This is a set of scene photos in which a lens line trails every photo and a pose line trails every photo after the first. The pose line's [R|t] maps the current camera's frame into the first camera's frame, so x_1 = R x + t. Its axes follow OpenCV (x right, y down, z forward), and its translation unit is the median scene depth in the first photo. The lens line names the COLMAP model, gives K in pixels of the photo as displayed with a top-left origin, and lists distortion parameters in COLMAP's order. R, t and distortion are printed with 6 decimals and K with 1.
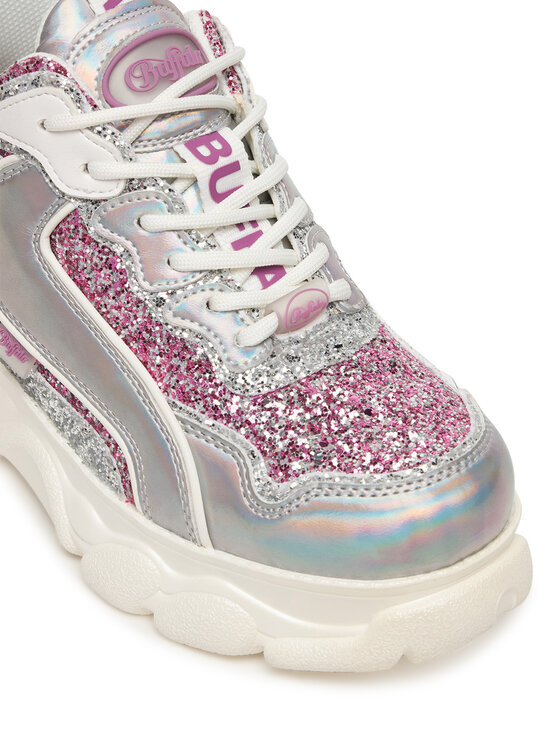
lens RADIAL K [[1786.1, 0, 280.0], [0, 1786.1, 373.0], [0, 0, 1]] dist [0.009375, -0.457811]
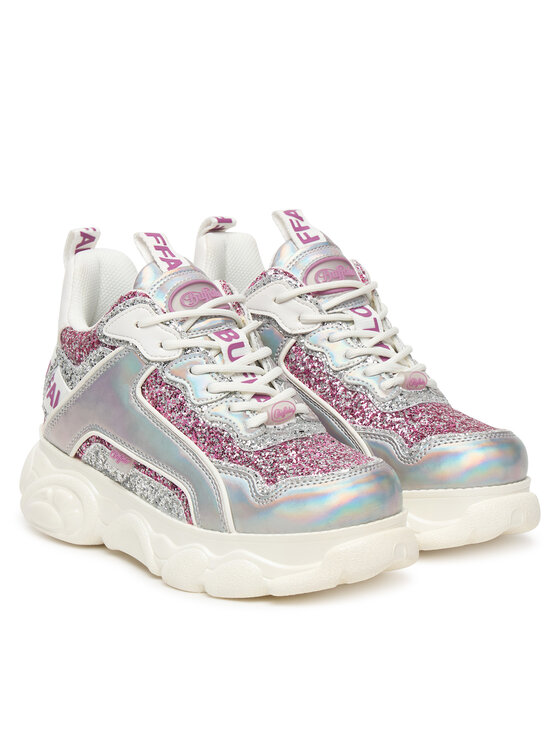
lens RADIAL K [[1962.8, 0, 280.0], [0, 1962.8, 373.0], [0, 0, 1]] dist [-0.034539, -0.030310]
pose [[0.998835, -0.047924, -0.005665, 0.024838], [0.043558, 0.945853, -0.321659, 0.570858], [0.020773, 0.321037, 0.946839, -0.913304]]
